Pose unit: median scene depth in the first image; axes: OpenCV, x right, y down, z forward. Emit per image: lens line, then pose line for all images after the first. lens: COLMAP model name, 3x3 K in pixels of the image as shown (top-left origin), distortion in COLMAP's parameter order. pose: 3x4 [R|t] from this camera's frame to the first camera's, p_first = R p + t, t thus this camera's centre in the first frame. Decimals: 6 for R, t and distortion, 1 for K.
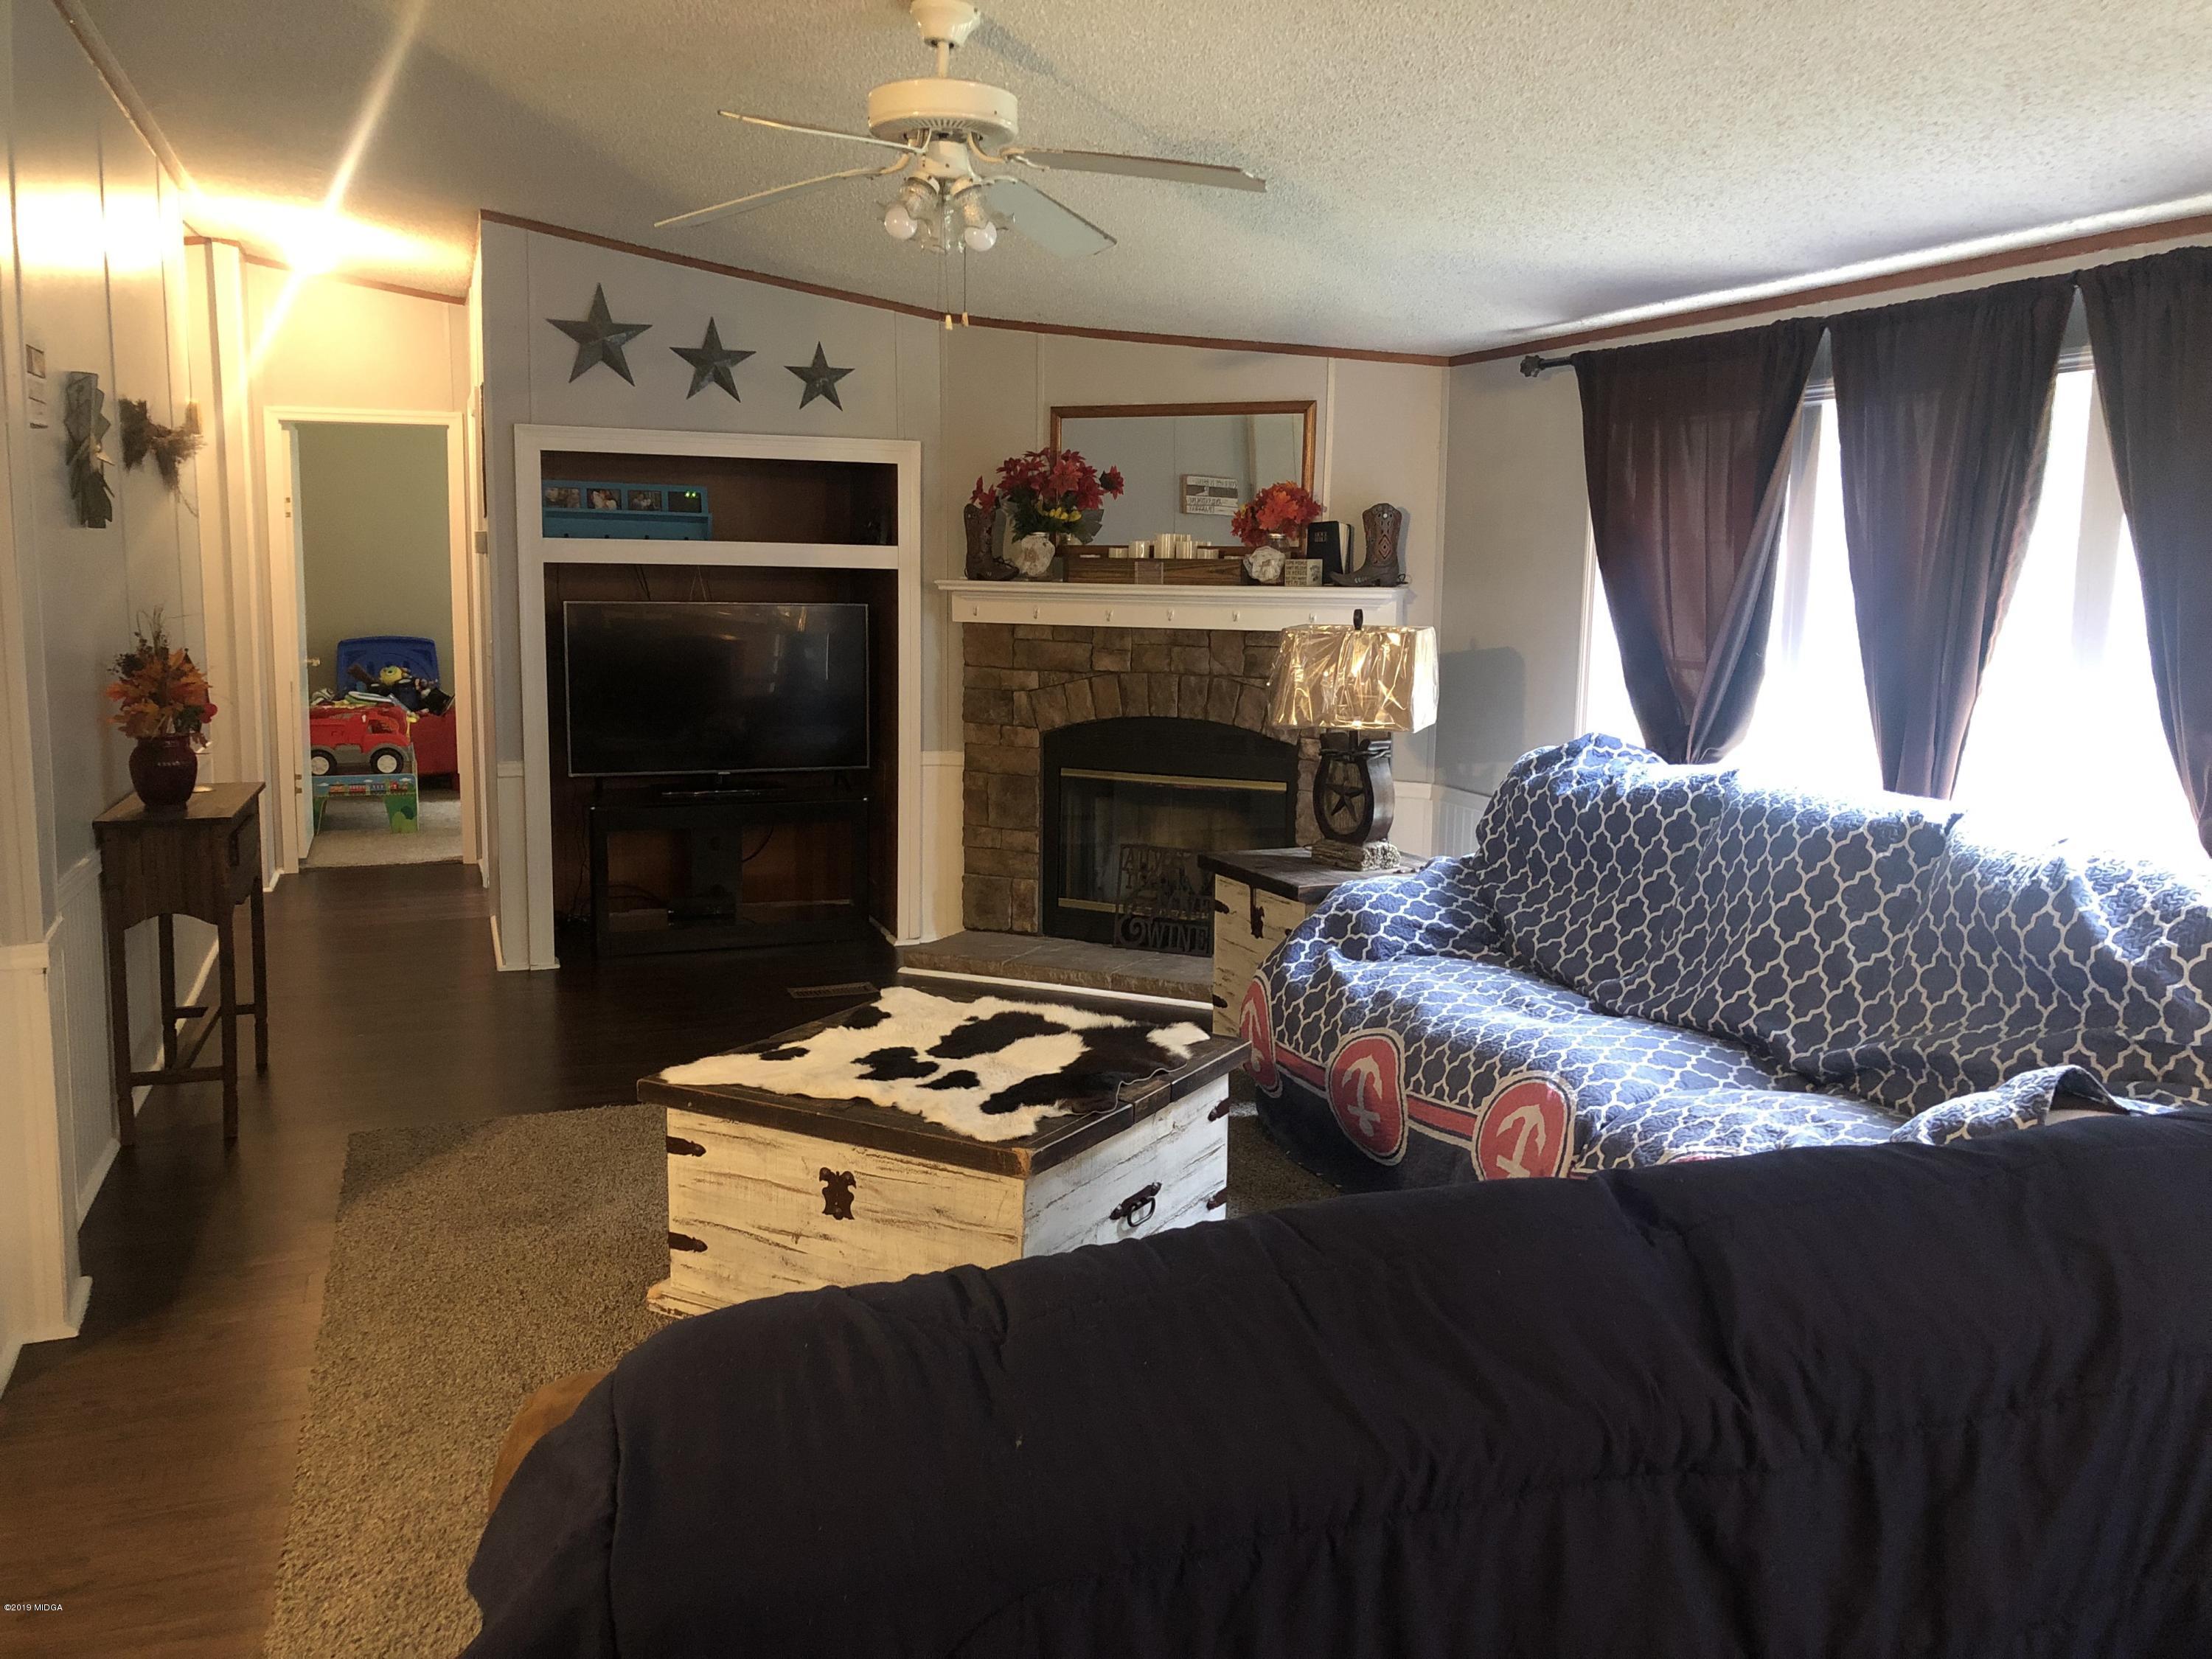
lens RADIAL K [[1812.6, 0, 1116.1], [0, 1812.6, 829.5], [0, 0, 1]] dist [0.043299, -0.035276]
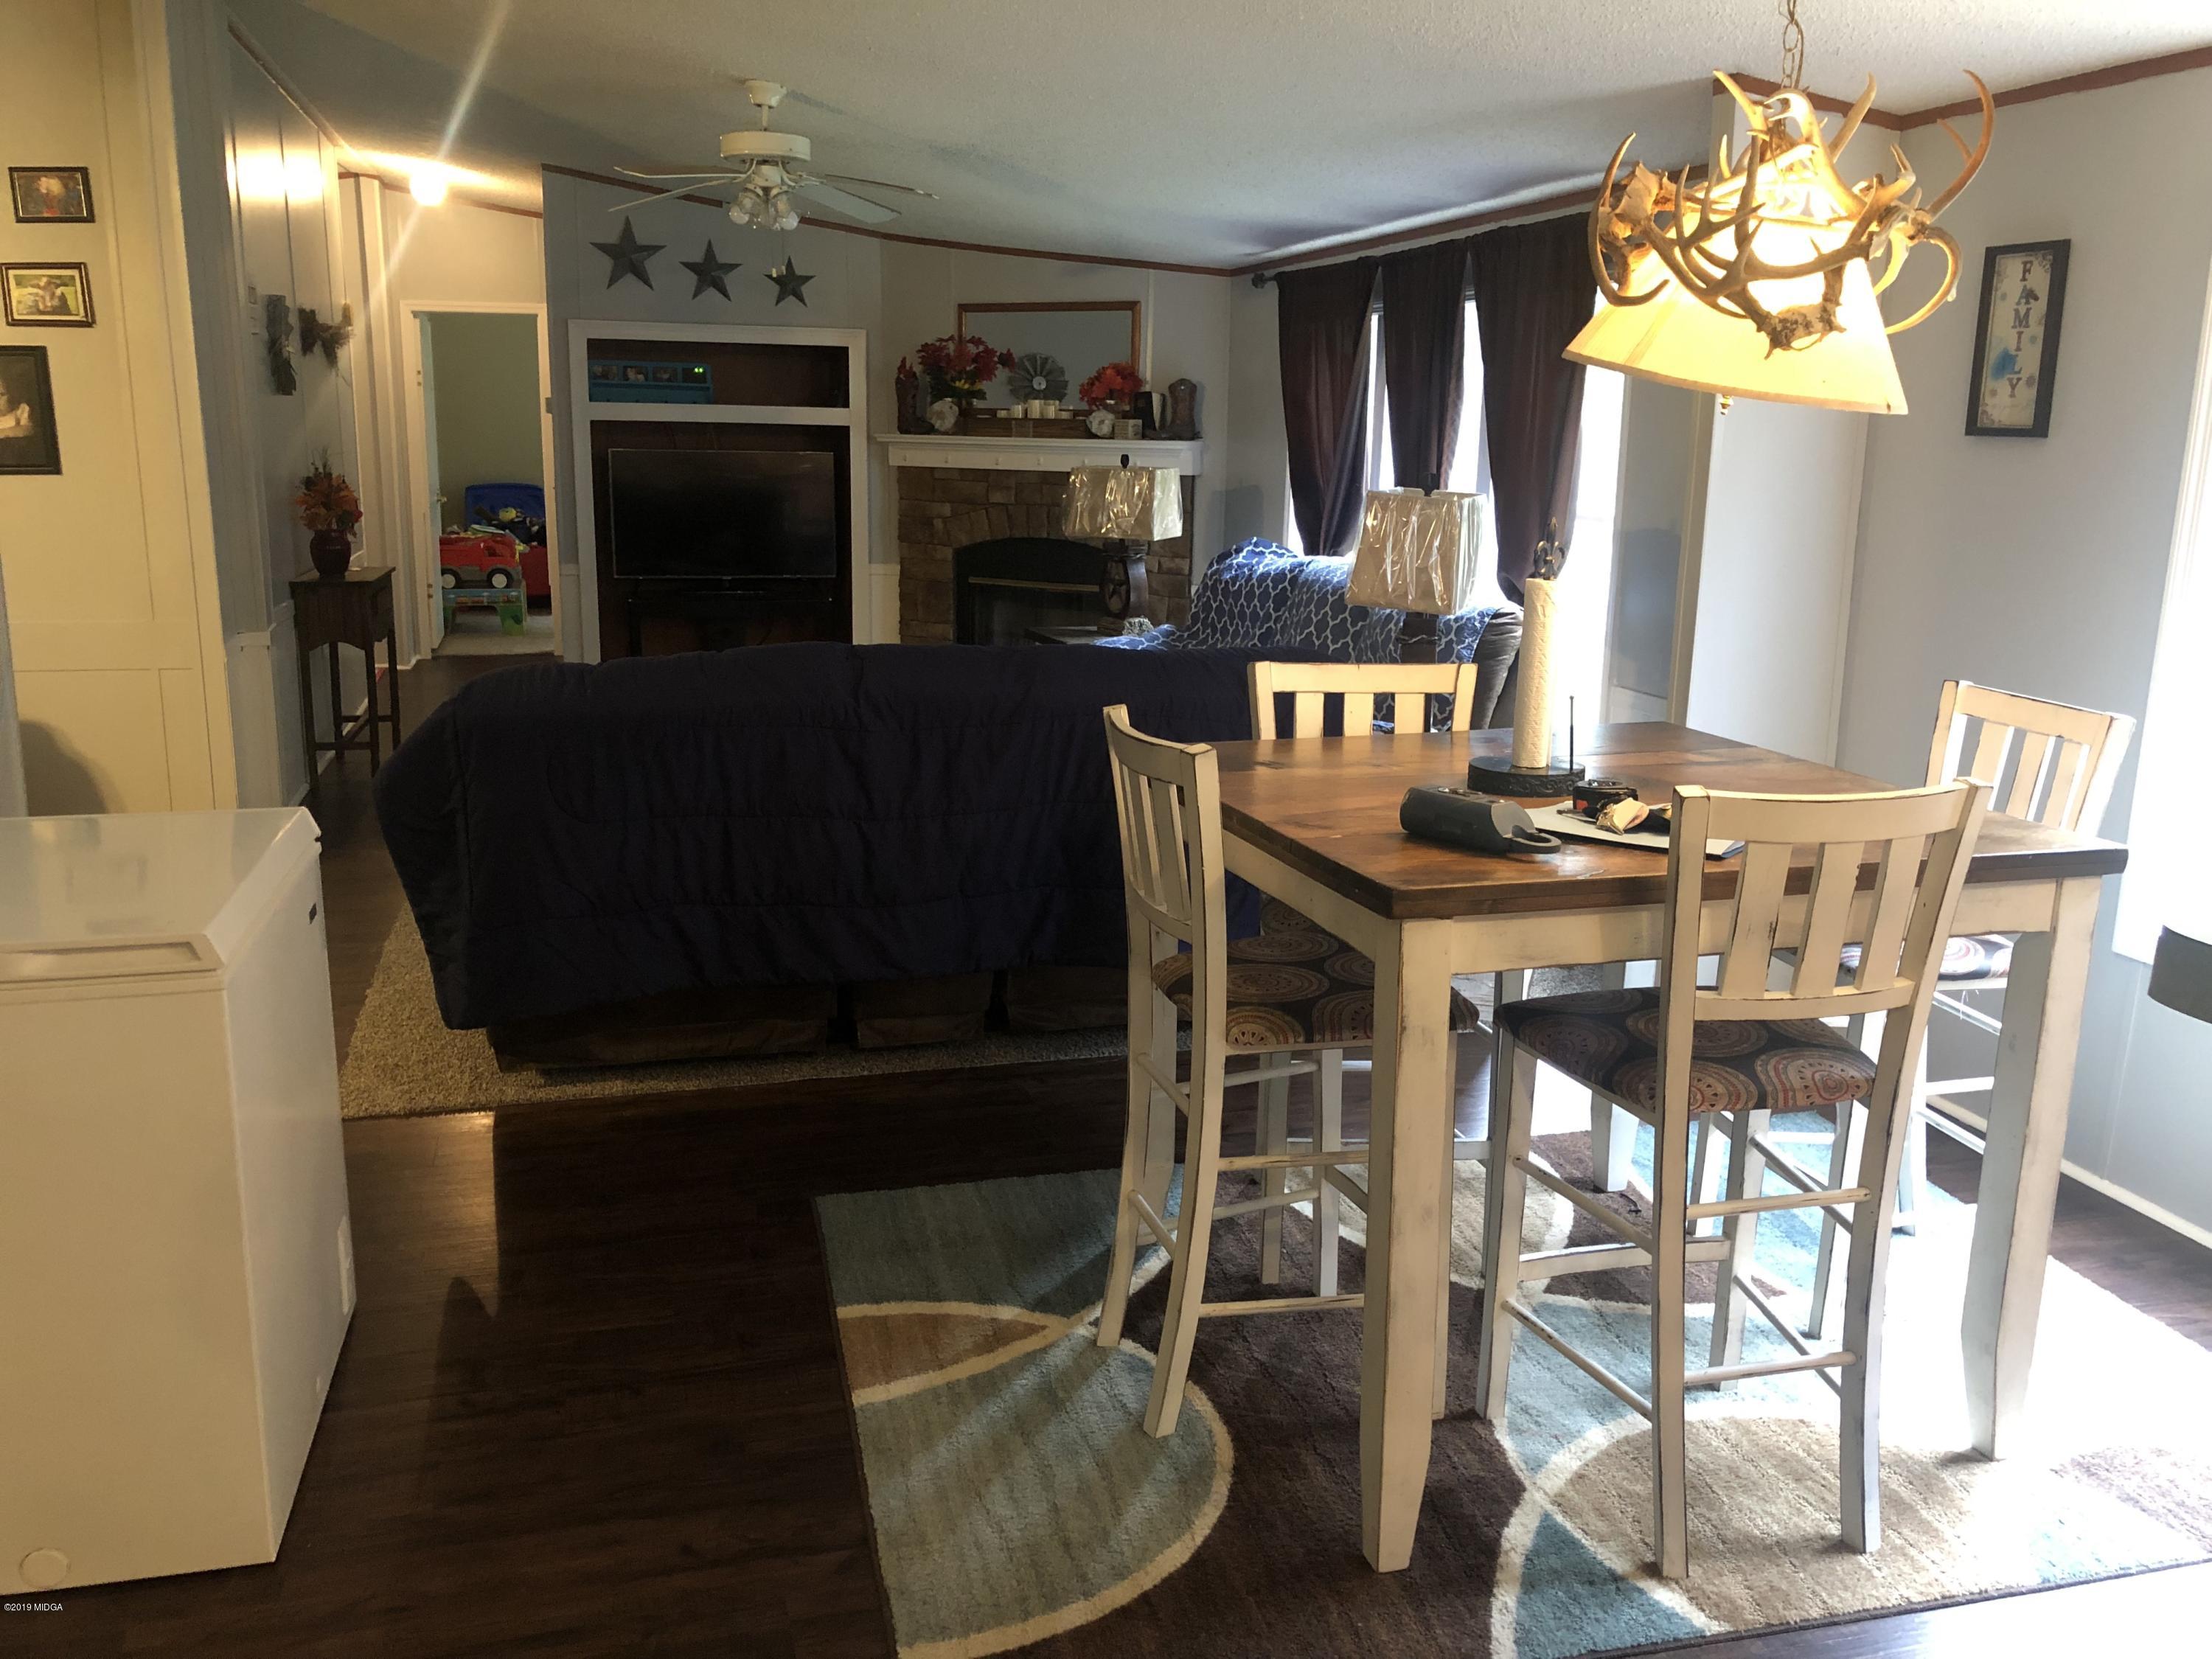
lens RADIAL K [[1812.6, 0, 1097.4], [0, 1812.6, 831.1], [0, 0, 1]] dist [0.043299, -0.035276]
pose [[0.996224, 0.020829, -0.084286, 0.197471], [-0.014642, 0.997198, 0.073363, 0.059232], [0.085578, -0.071851, 0.993737, -0.376306]]
